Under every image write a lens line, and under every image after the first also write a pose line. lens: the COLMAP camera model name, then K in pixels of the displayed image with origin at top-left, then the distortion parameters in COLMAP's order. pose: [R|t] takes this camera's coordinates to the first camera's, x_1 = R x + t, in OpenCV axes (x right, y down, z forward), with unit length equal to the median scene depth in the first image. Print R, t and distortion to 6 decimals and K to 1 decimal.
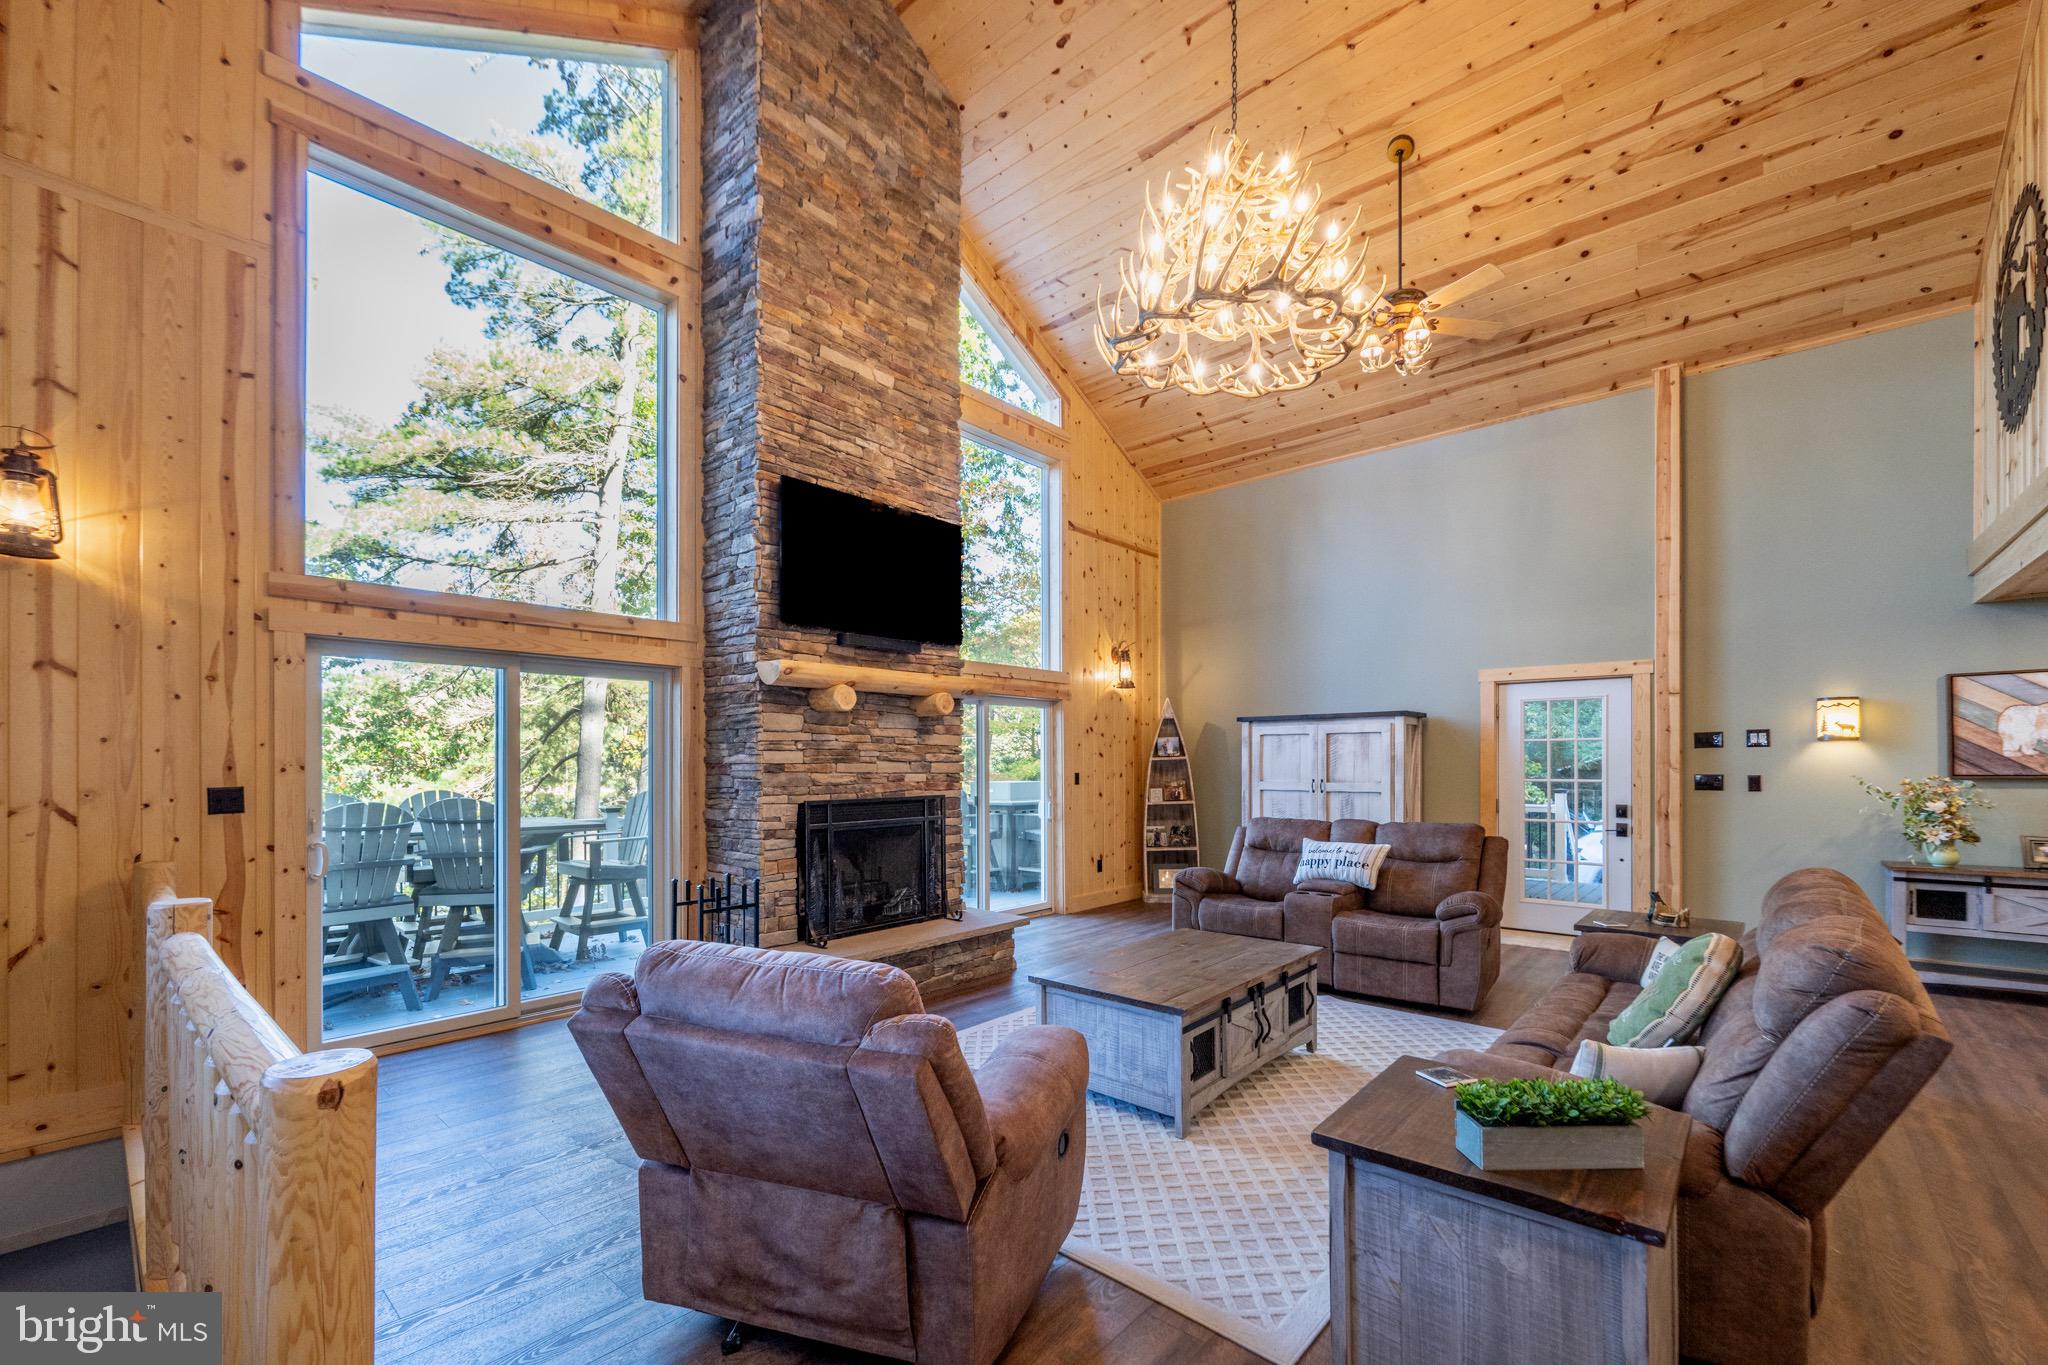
lens RADIAL K [[854.9, 0, 1022.5], [0, 854.9, 784.3], [0, 0, 1]] dist [-0.005059, 0.000550]
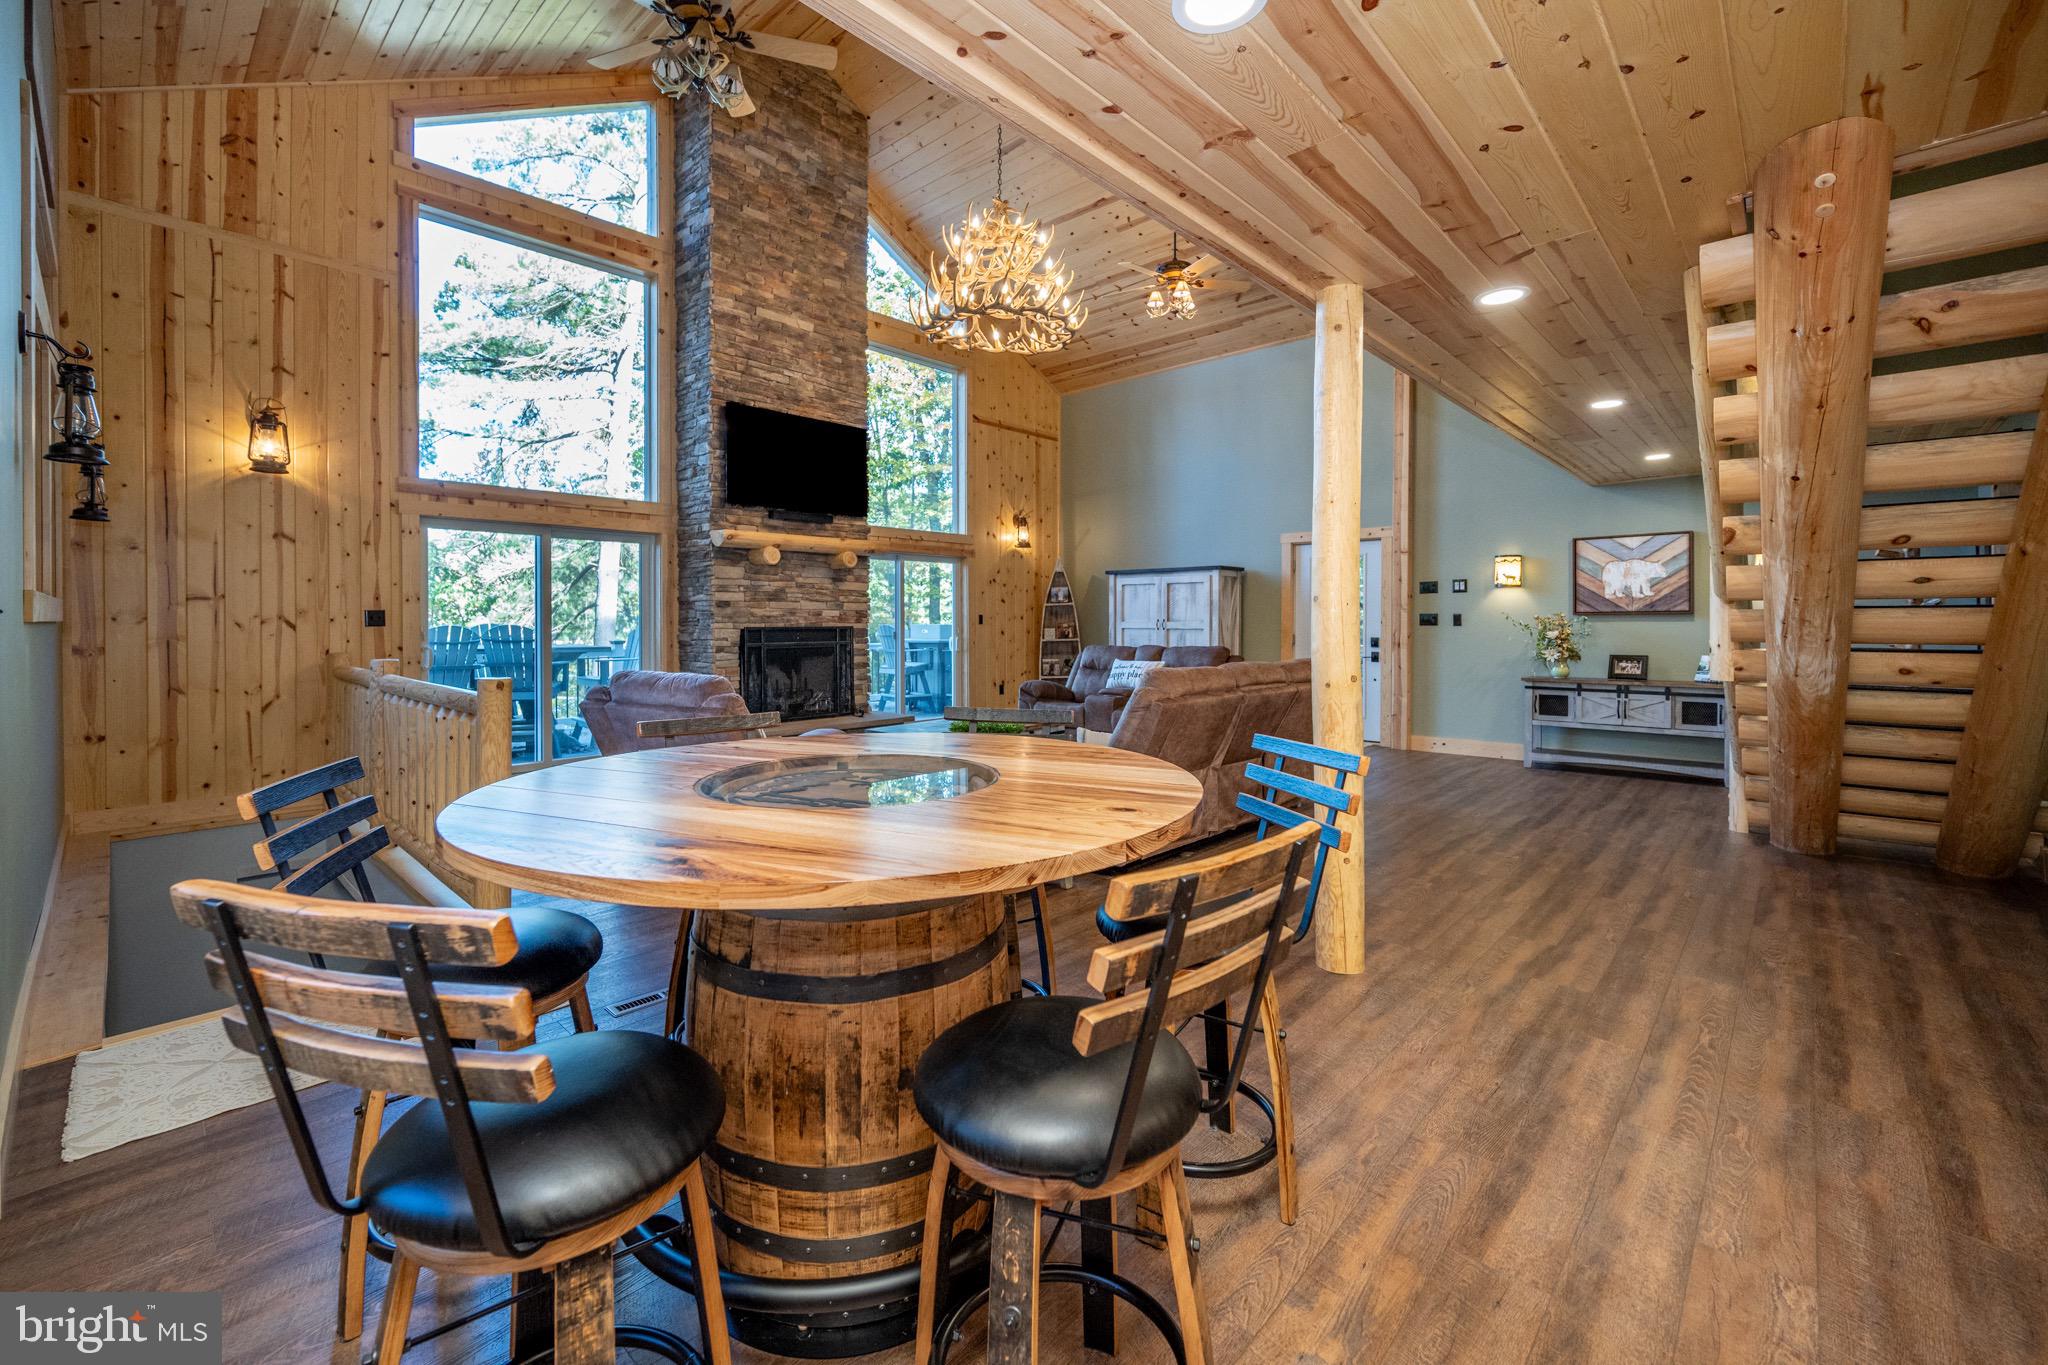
lens RADIAL K [[854.9, 0, 1008.3], [0, 854.9, 657.1], [0, 0, 1]] dist [-0.005059, 0.000550]
pose [[0.999445, 0.005414, -0.032878, 0.222112], [-0.004787, 0.999805, 0.019136, 0.038154], [0.032976, -0.018968, 0.999276, -0.400472]]
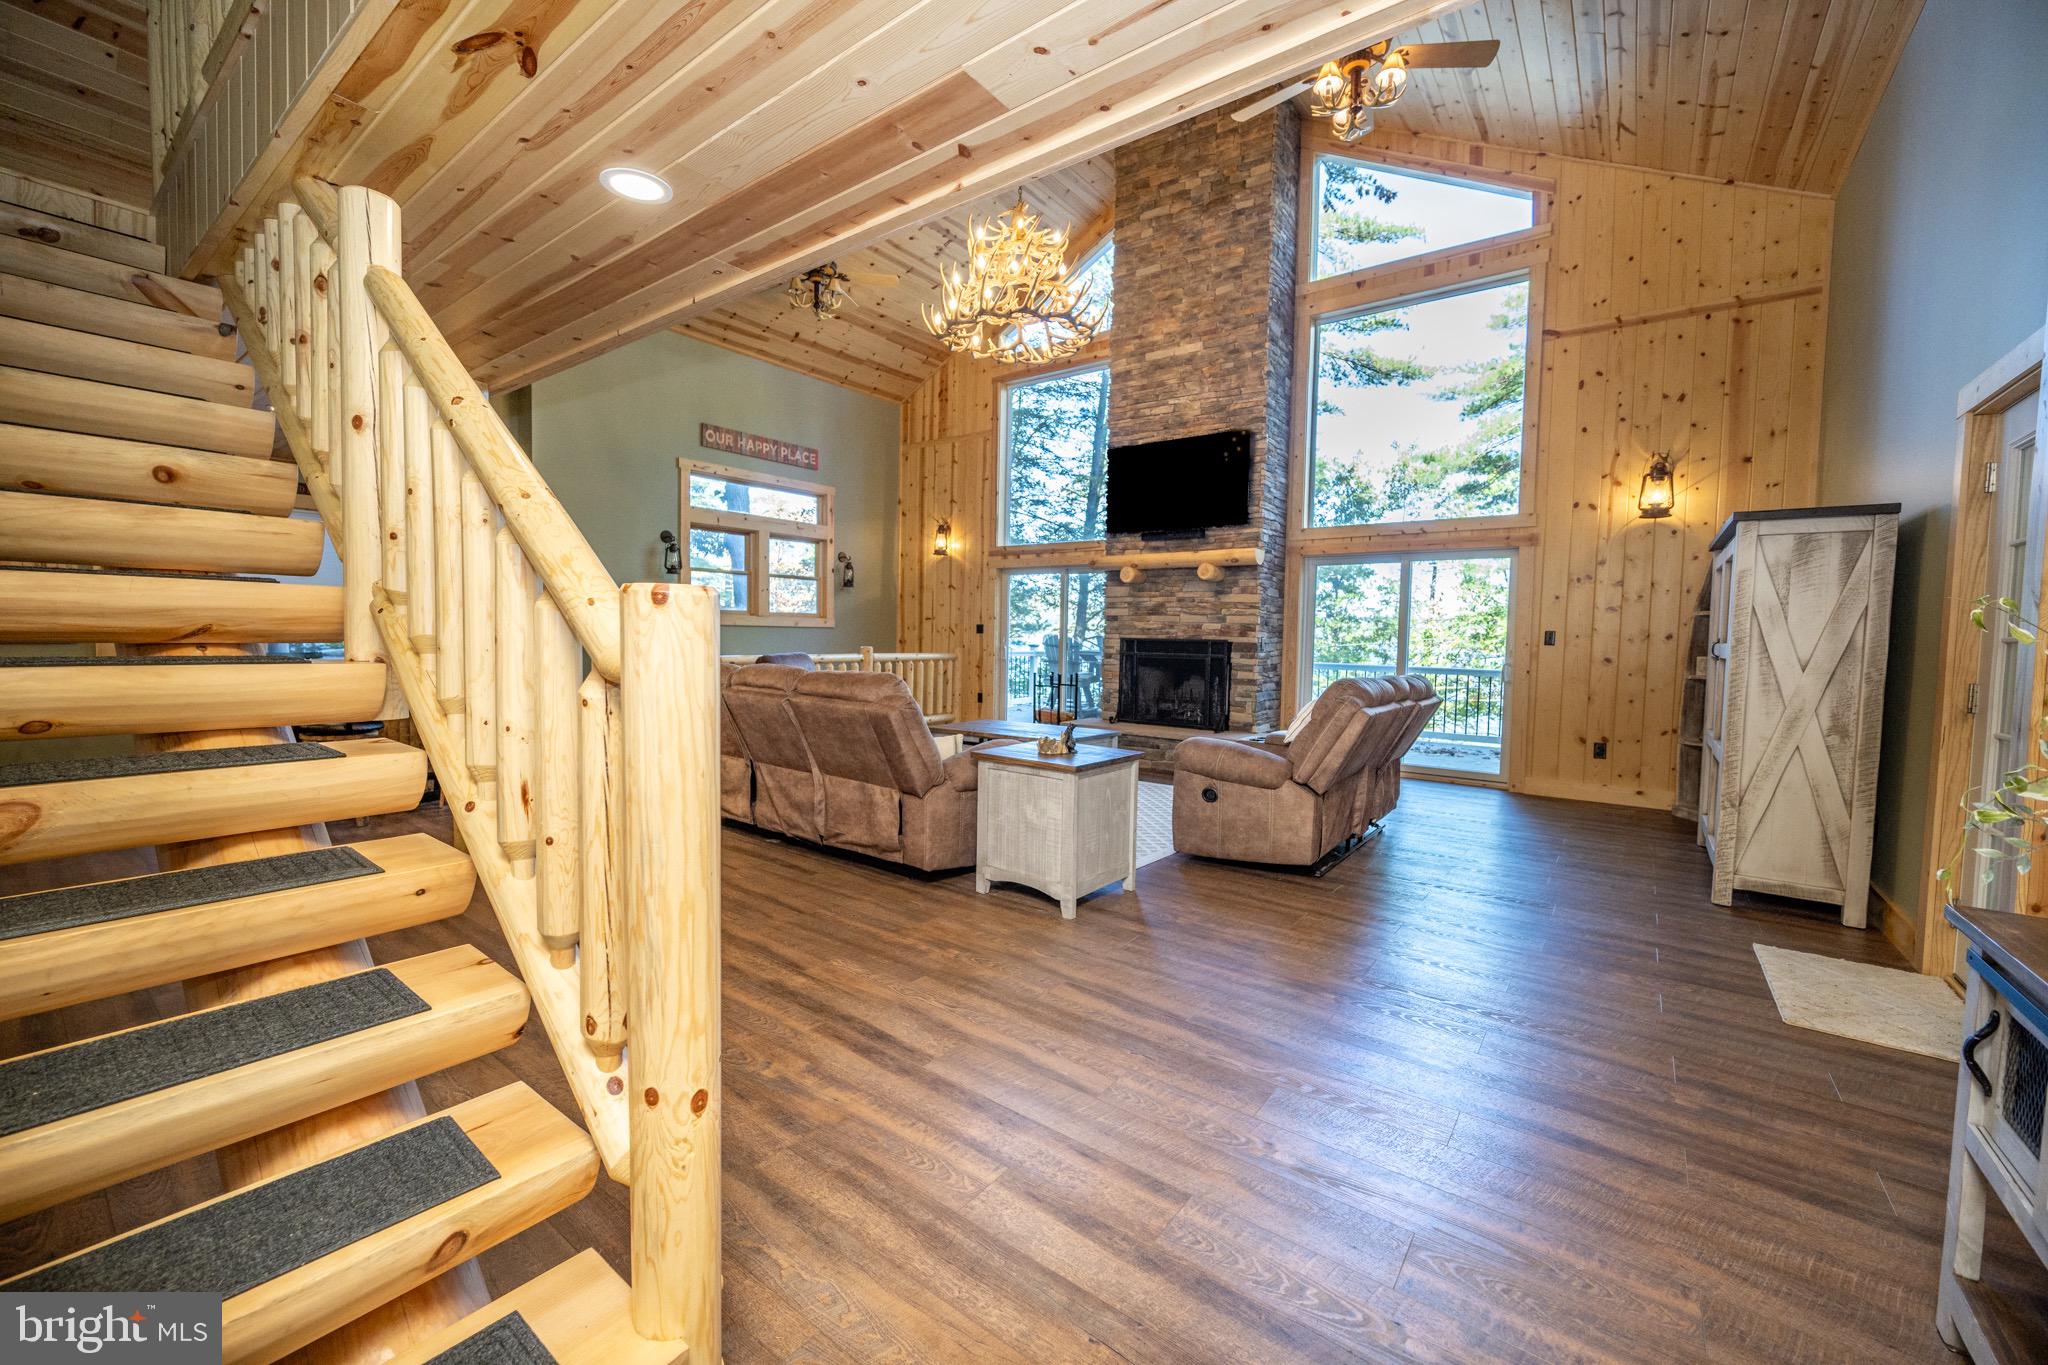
lens RADIAL K [[765.8, 0, 1063.4], [0, 765.8, 673.2], [0, 0, 1]] dist [0.007751, -0.000030]
pose [[0.113473, 0.056493, -0.991934, 1.151805], [-0.043476, 0.997708, 0.051849, 0.014623], [0.992589, 0.037241, 0.115669, 0.670690]]
